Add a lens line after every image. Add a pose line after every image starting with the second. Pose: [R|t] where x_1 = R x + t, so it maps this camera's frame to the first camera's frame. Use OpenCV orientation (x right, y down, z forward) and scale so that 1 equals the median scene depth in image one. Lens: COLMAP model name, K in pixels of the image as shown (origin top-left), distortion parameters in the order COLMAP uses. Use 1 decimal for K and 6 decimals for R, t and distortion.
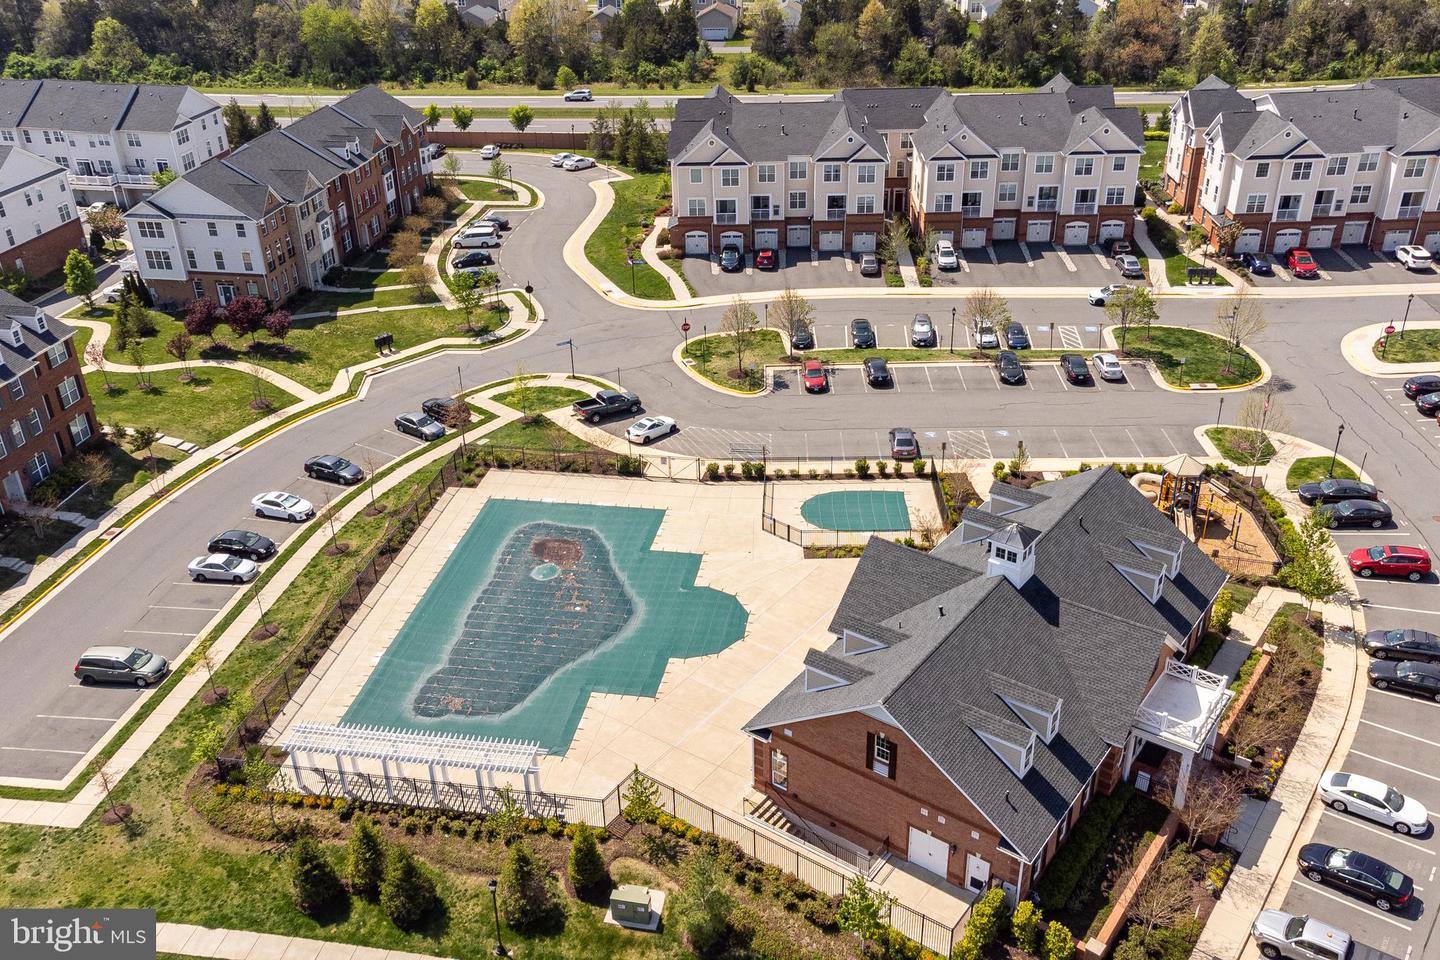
lens RADIAL K [[1277.6, 0, 707.9], [0, 1277.6, 471.2], [0, 0, 1]] dist [0.050589, -0.005590]
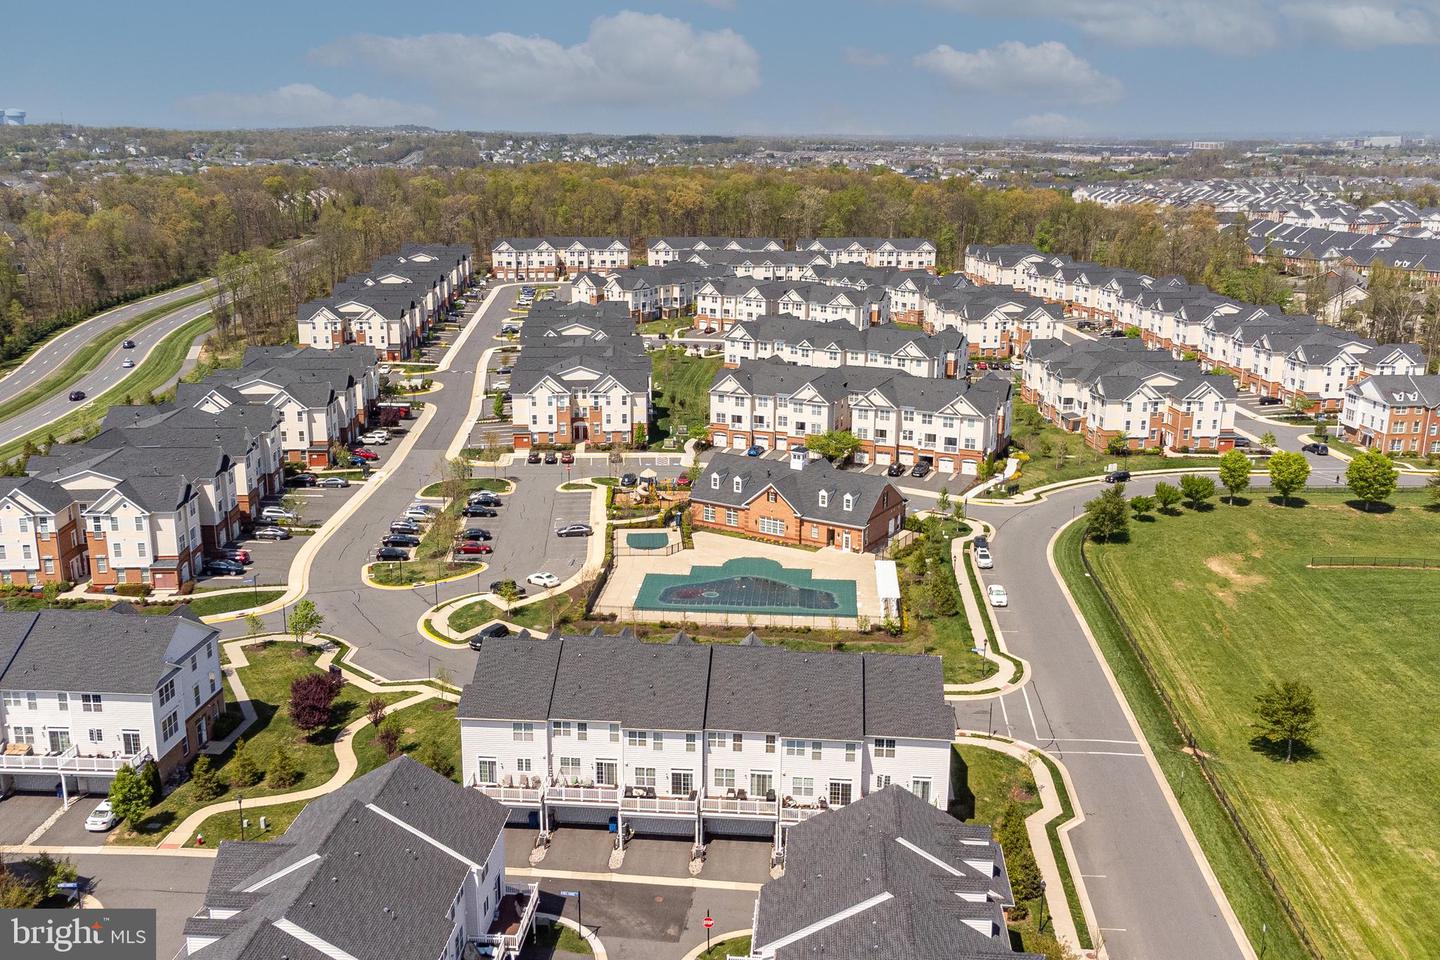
lens RADIAL K [[1294.6, 0, 706.7], [0, 1294.6, 479.7], [0, 0, 1]] dist [0.072474, 0.002896]
pose [[-0.087370, -0.233002, 0.968543, -1.202025], [0.472784, 0.846088, 0.246192, -0.331385], [-0.876836, 0.479422, 0.036237, 0.546334]]
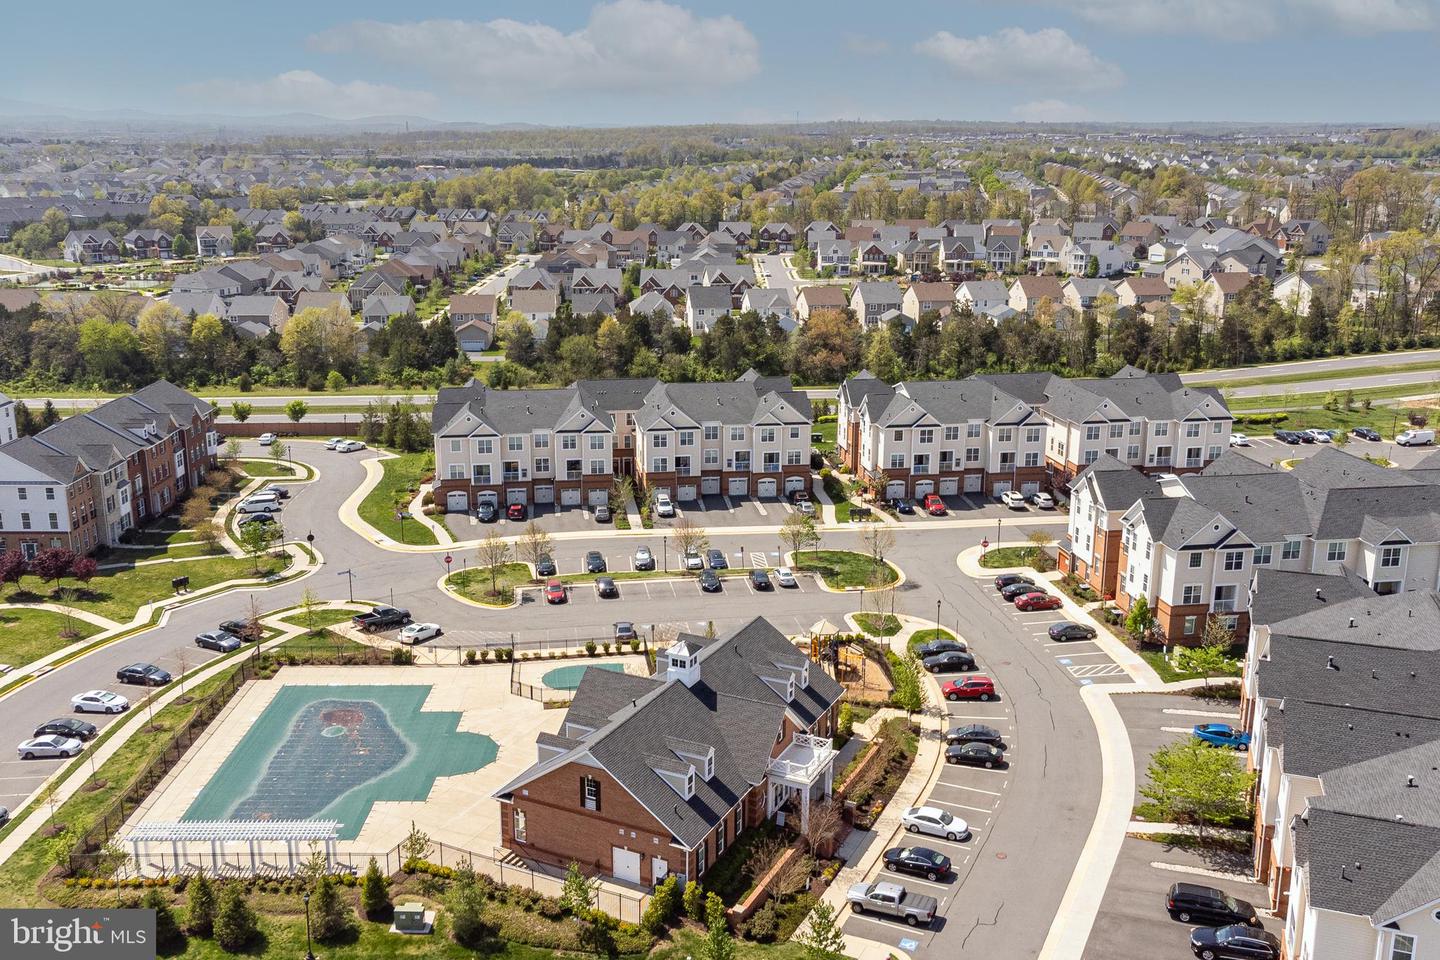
lens RADIAL K [[1323.5, 0, 710.8], [0, 1323.5, 464.6], [0, 0, 1]] dist [0.050354, -0.009105]
pose [[0.983867, -0.016144, 0.178172, 0.004509], [0.059392, 0.968912, -0.240170, 0.102352], [-0.168755, 0.246877, 0.954240, -0.230031]]
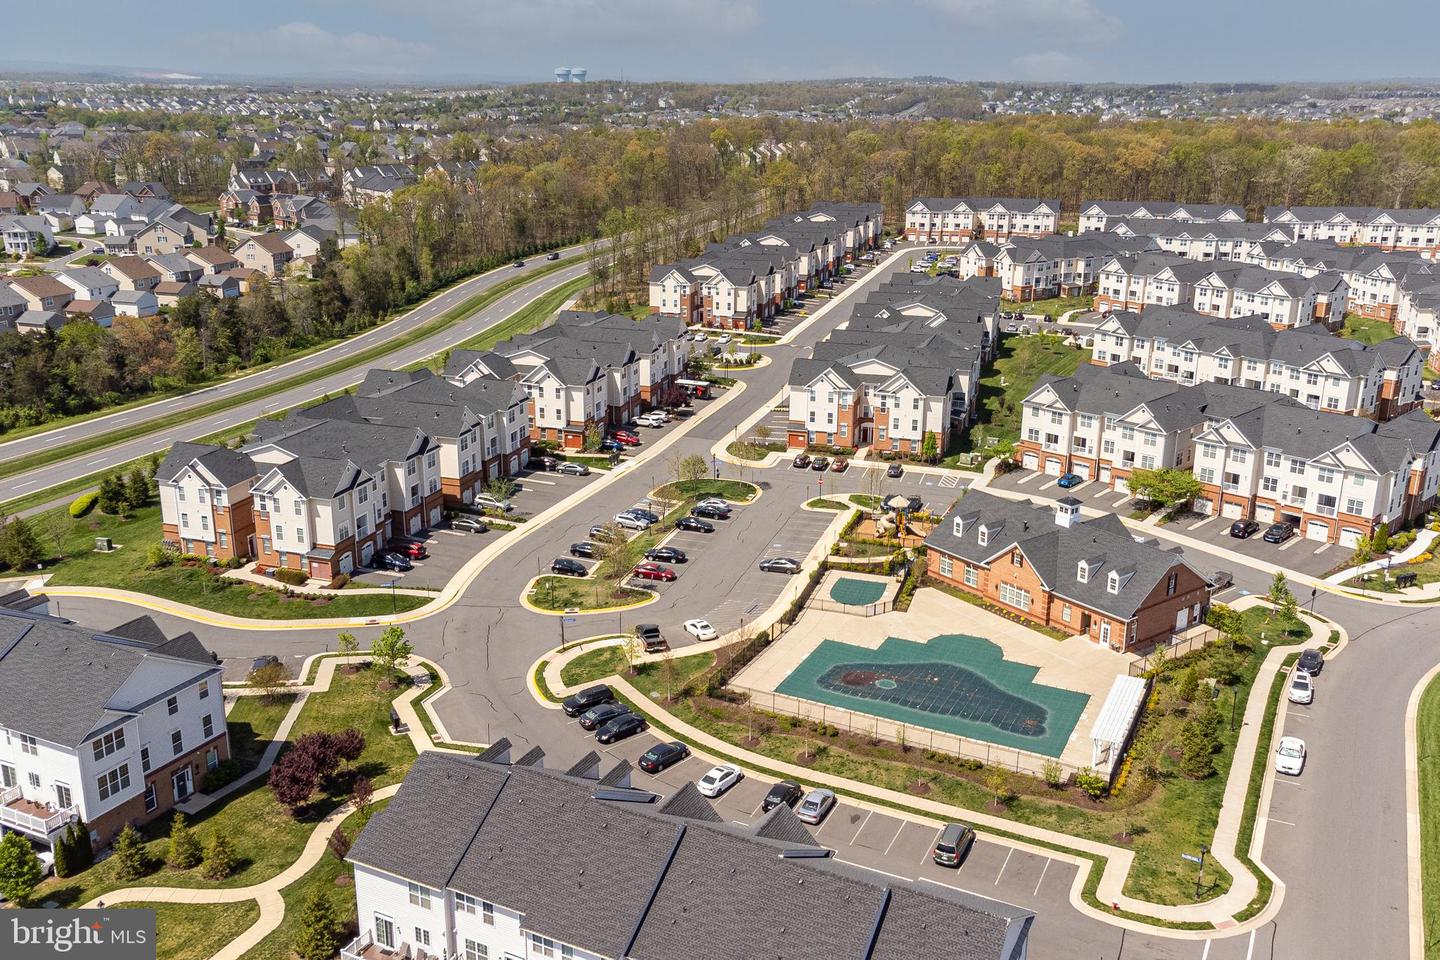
lens RADIAL K [[1272.2, 0, 710.6], [0, 1272.2, 482.6], [0, 0, 1]] dist [0.072658, -0.090006]
pose [[0.289777, -0.261674, 0.920628, -0.916215], [0.445124, 0.888386, 0.112403, -0.234907], [-0.847286, 0.377222, 0.373911, 0.348170]]
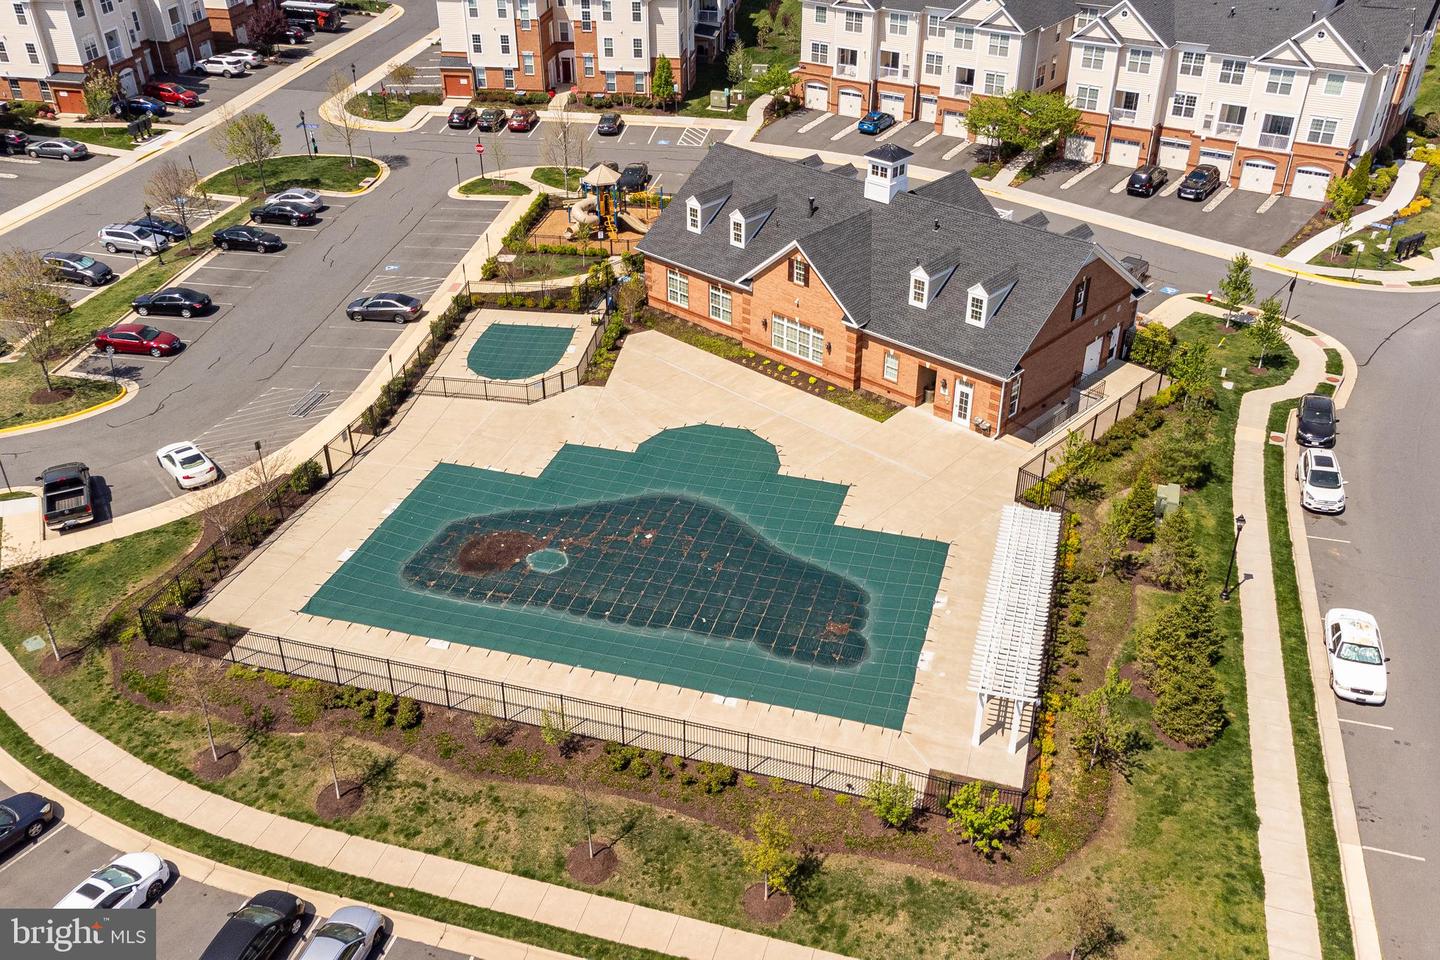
lens RADIAL K [[1276.7, 0, 711.2], [0, 1276.7, 476.9], [0, 0, 1]] dist [0.014956, 0.120381]
pose [[0.119029, -0.496813, 0.859656, -0.441285], [0.475347, 0.788654, 0.389962, -0.118863], [-0.871709, 0.362218, 0.330031, 0.429387]]
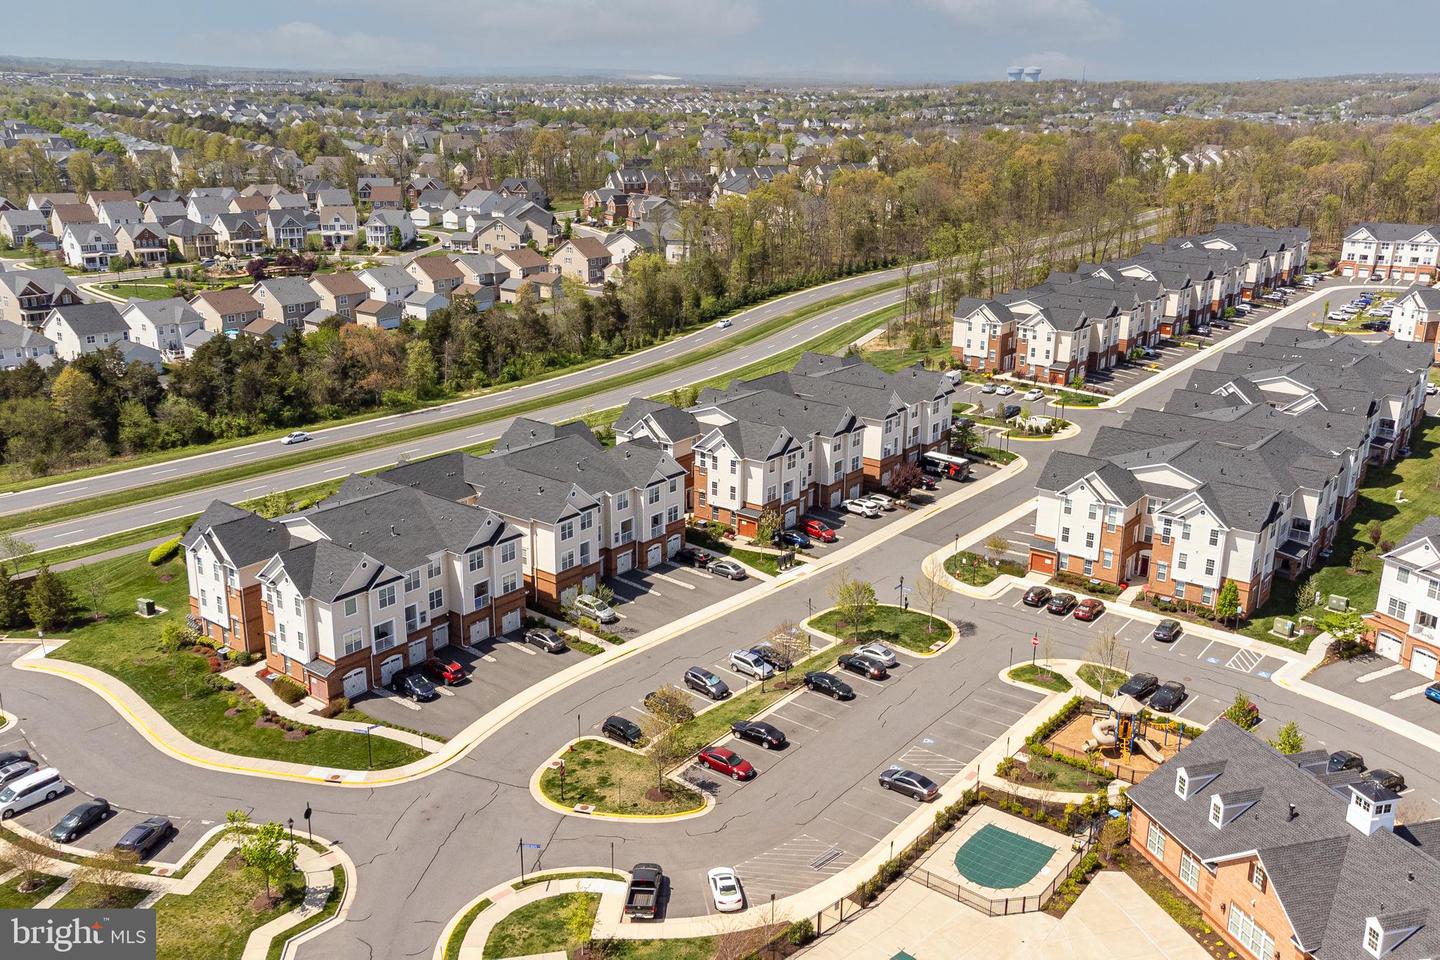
lens RADIAL K [[1277.6, 0, 707.9], [0, 1277.6, 471.2], [0, 0, 1]] dist [0.050589, -0.005590]
pose [[0.595212, -0.205981, 0.776720, -0.513690], [0.359425, 0.932751, -0.028074, -0.211847], [-0.718704, 0.295883, 0.629220, 0.291614]]
